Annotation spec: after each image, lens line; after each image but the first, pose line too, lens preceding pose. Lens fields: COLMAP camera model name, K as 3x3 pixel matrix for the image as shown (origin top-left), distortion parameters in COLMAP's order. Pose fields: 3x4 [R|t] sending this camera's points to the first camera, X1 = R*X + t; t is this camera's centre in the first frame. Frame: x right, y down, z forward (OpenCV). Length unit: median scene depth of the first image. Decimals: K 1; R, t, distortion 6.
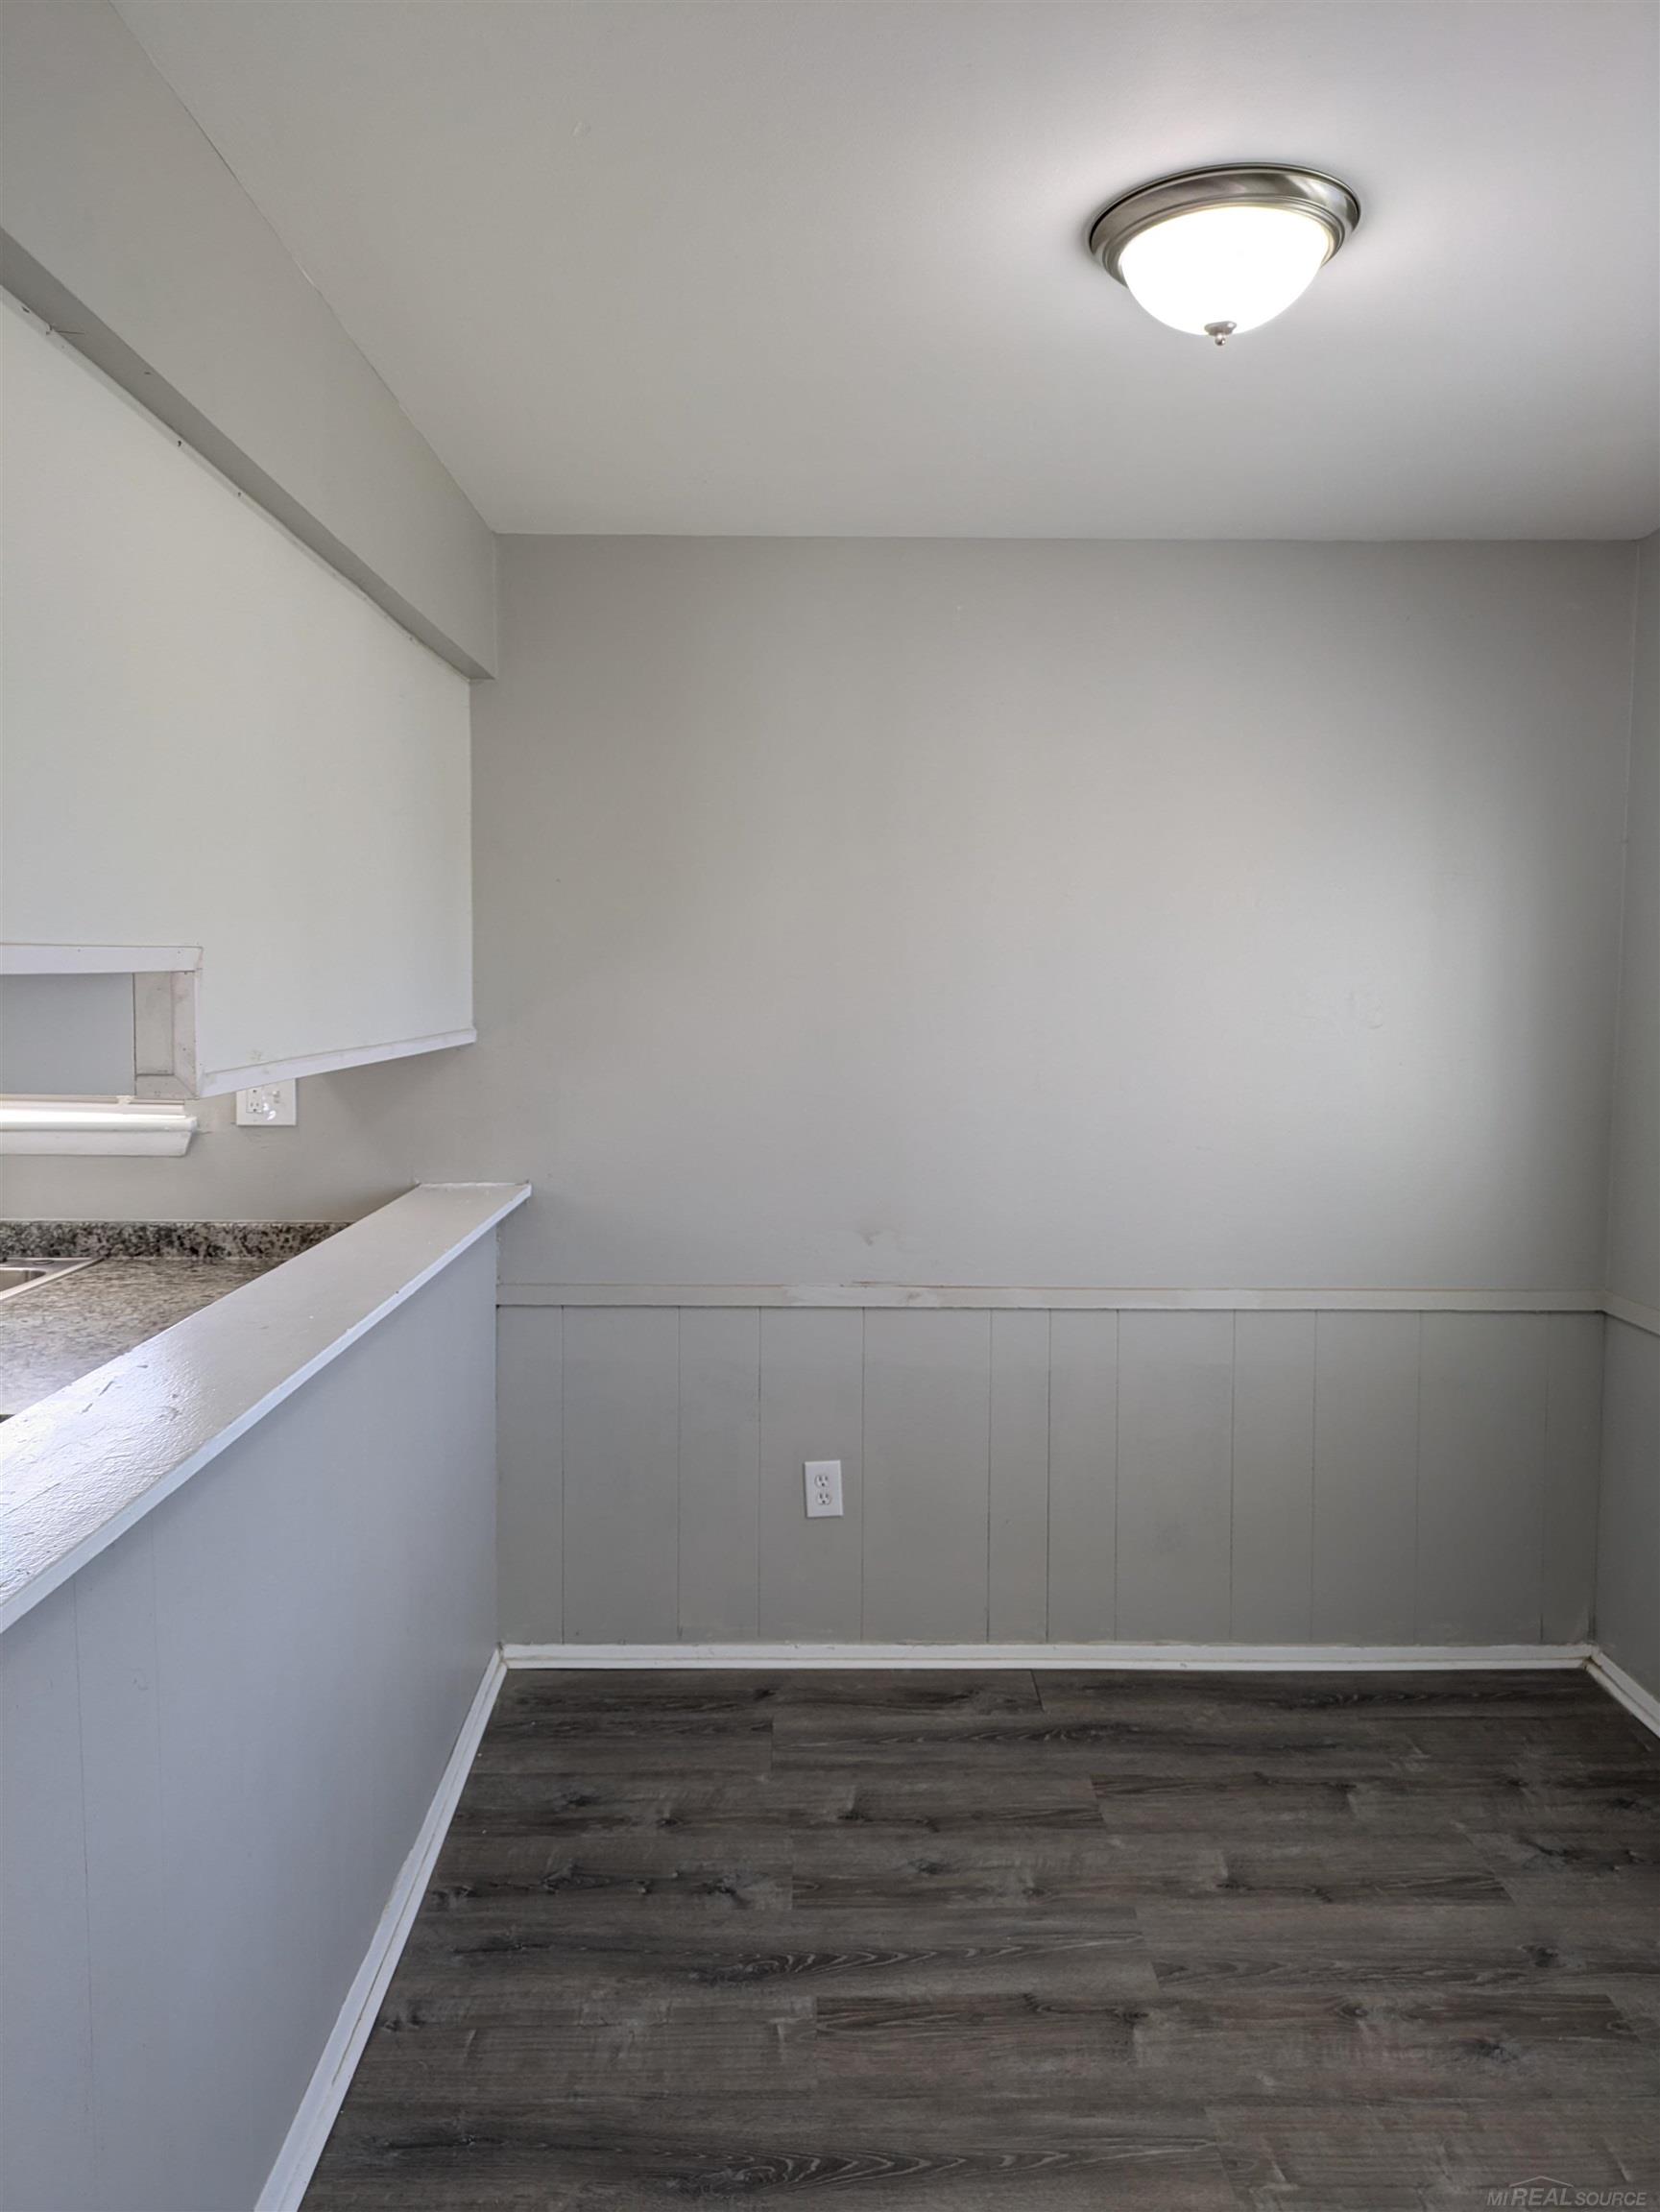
lens RADIAL K [[1622.2, 0, 824.1], [0, 1622.2, 1064.0], [0, 0, 1]] dist [0.054424, -0.067532]
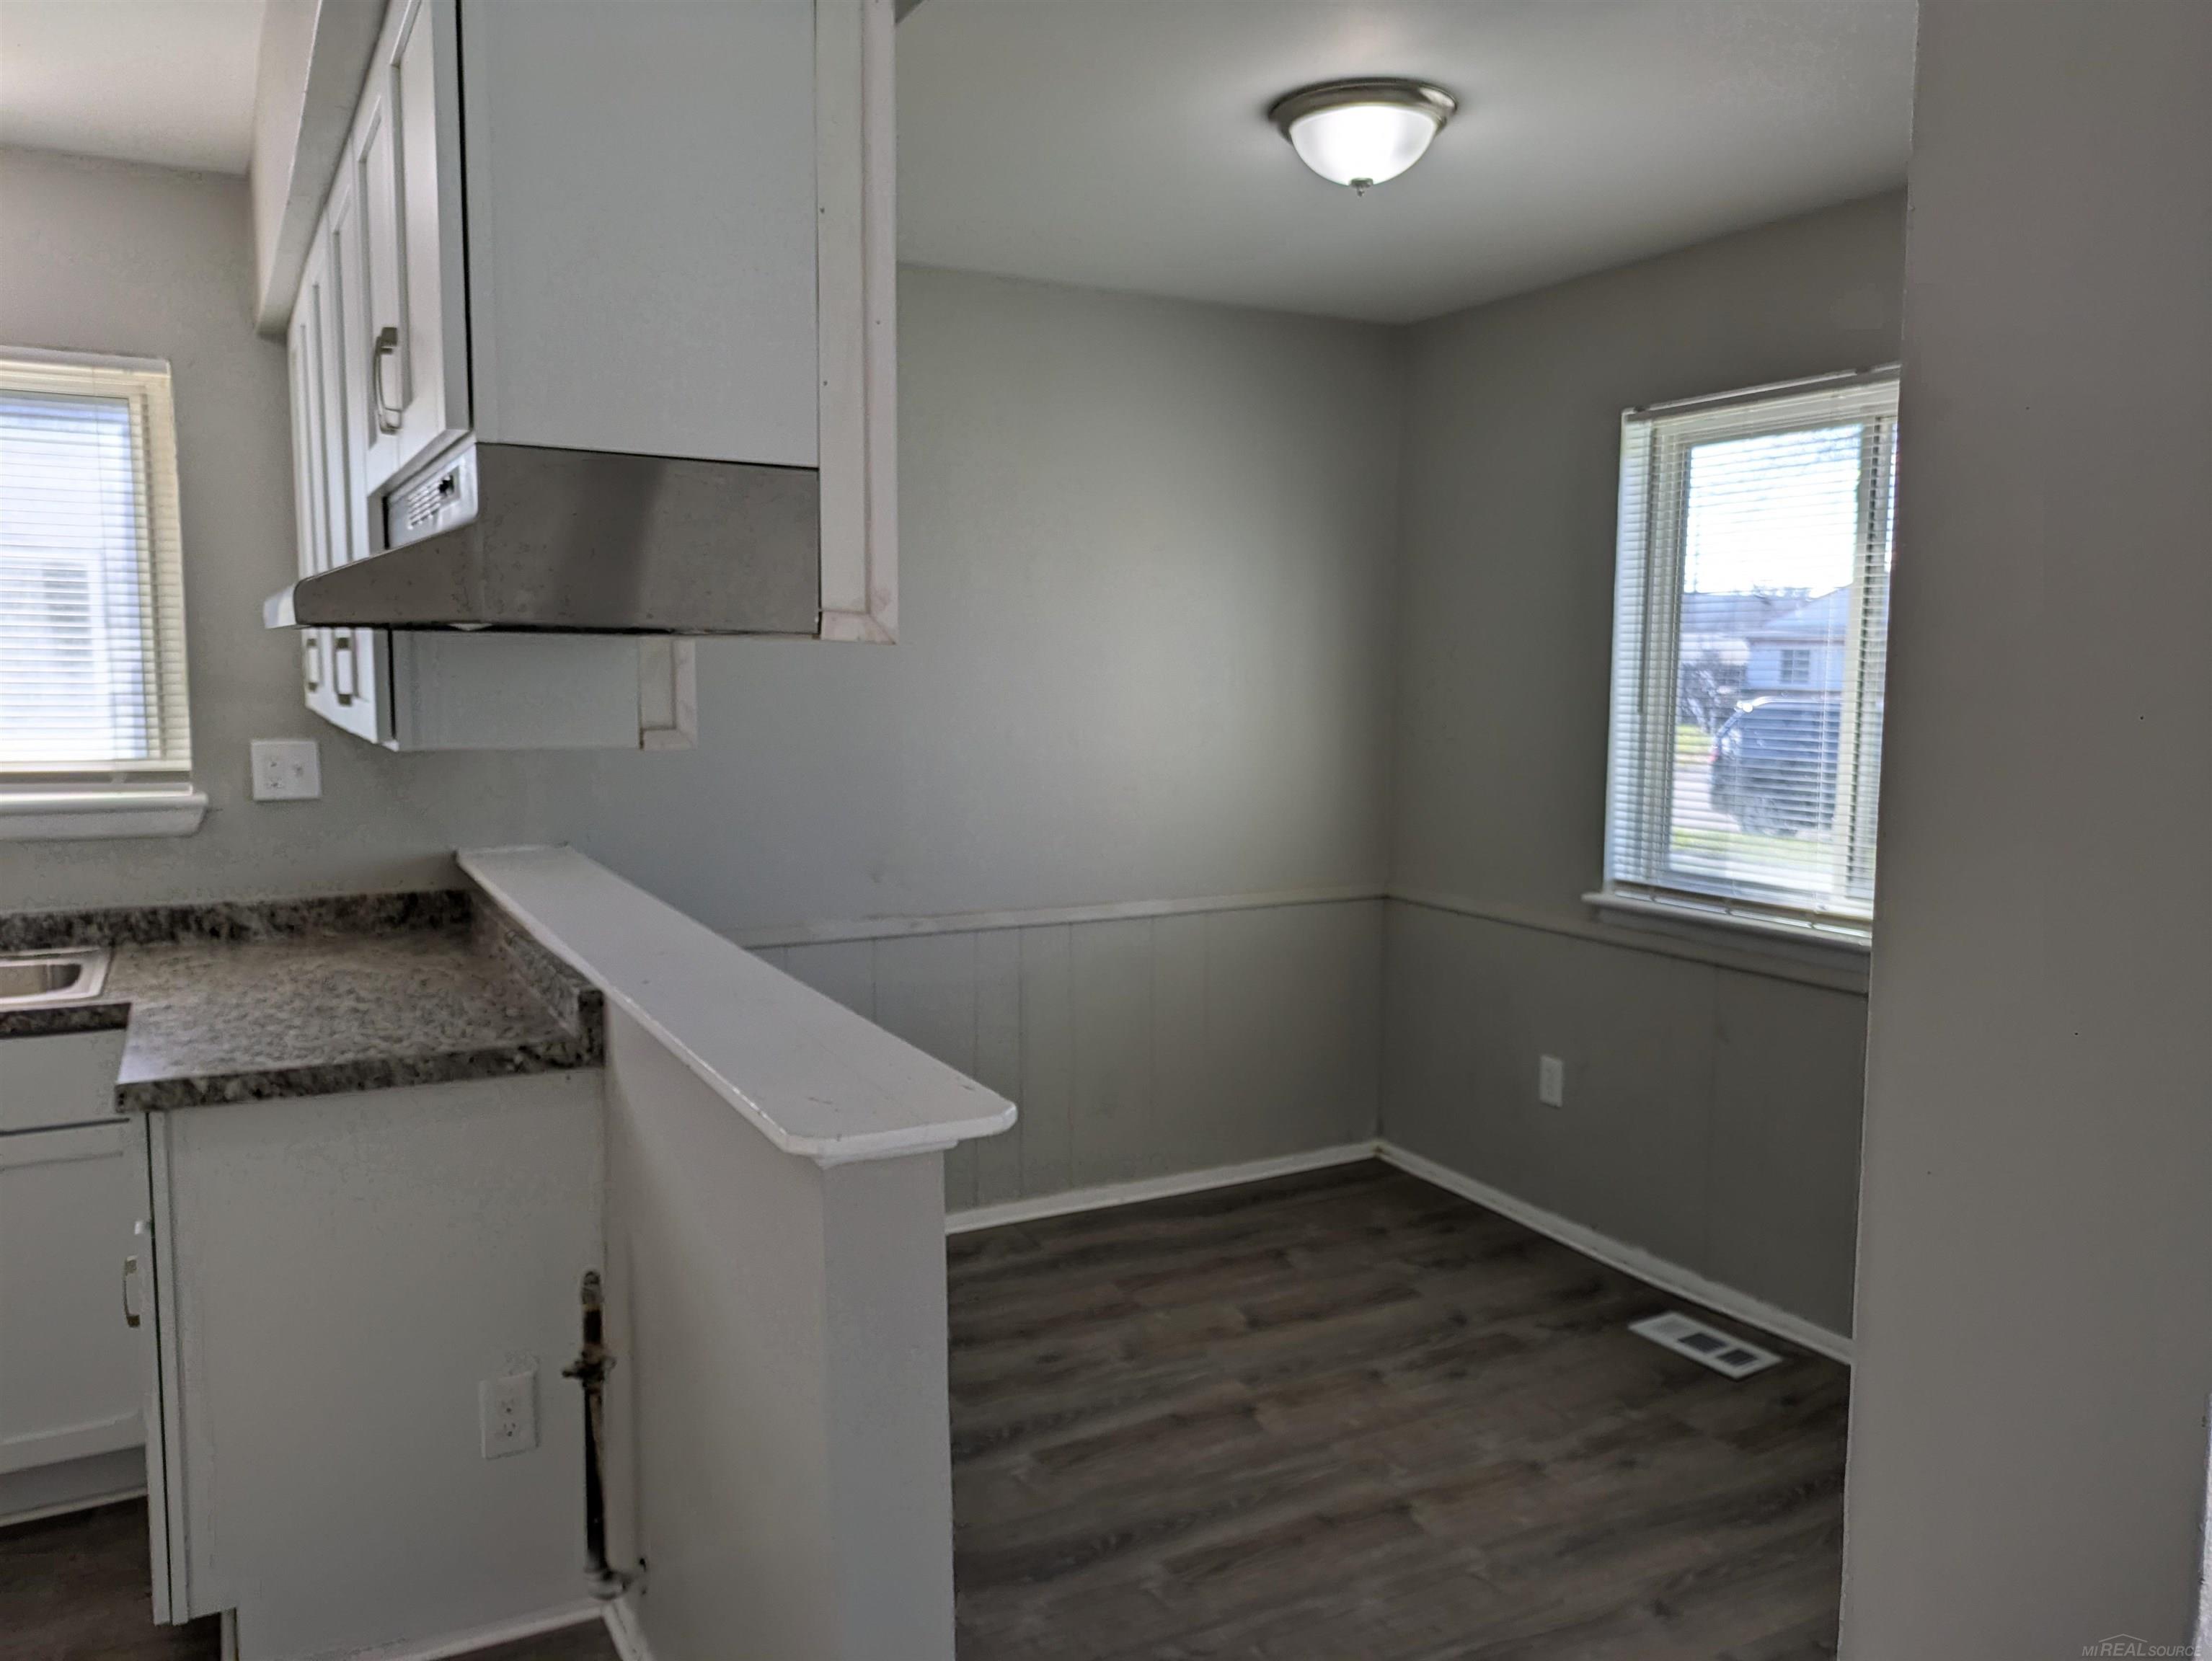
lens RADIAL K [[1646.7, 0, 1111.9], [0, 1646.7, 836.4], [0, 0, 1]] dist [0.039971, -0.051309]
pose [[0.880579, -0.050283, 0.471224, -0.387243], [0.020291, 0.997444, 0.068517, 0.002681], [-0.473465, -0.050773, 0.879348, -0.101451]]
